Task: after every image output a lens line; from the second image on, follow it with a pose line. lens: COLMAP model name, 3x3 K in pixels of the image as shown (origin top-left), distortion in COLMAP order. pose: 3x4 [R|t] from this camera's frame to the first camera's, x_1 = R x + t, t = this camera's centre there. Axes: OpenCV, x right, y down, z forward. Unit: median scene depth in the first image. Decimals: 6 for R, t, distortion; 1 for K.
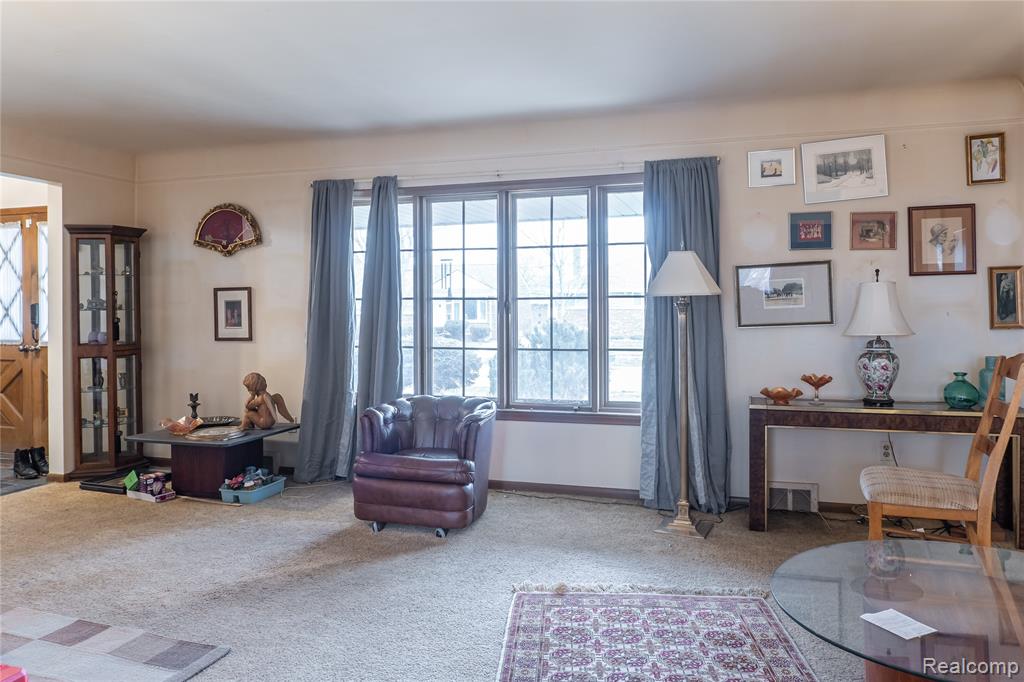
lens RADIAL K [[696.4, 0, 509.4], [0, 696.4, 309.3], [0, 0, 1]] dist [-0.015431, -0.004423]
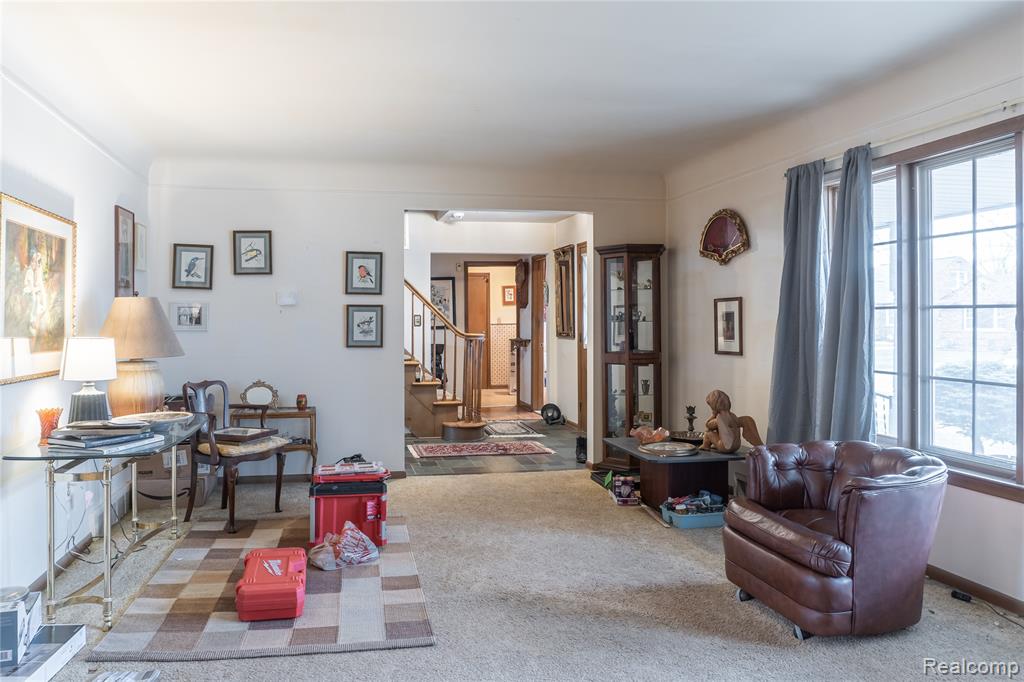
lens RADIAL K [[696.4, 0, 484.4], [0, 696.4, 316.7], [0, 0, 1]] dist [-0.015431, -0.004423]
pose [[0.481969, -0.001406, -0.876187, 0.301673], [-0.001342, 0.999996, -0.002343, -0.003785], [0.876187, 0.002305, 0.481965, 0.294244]]
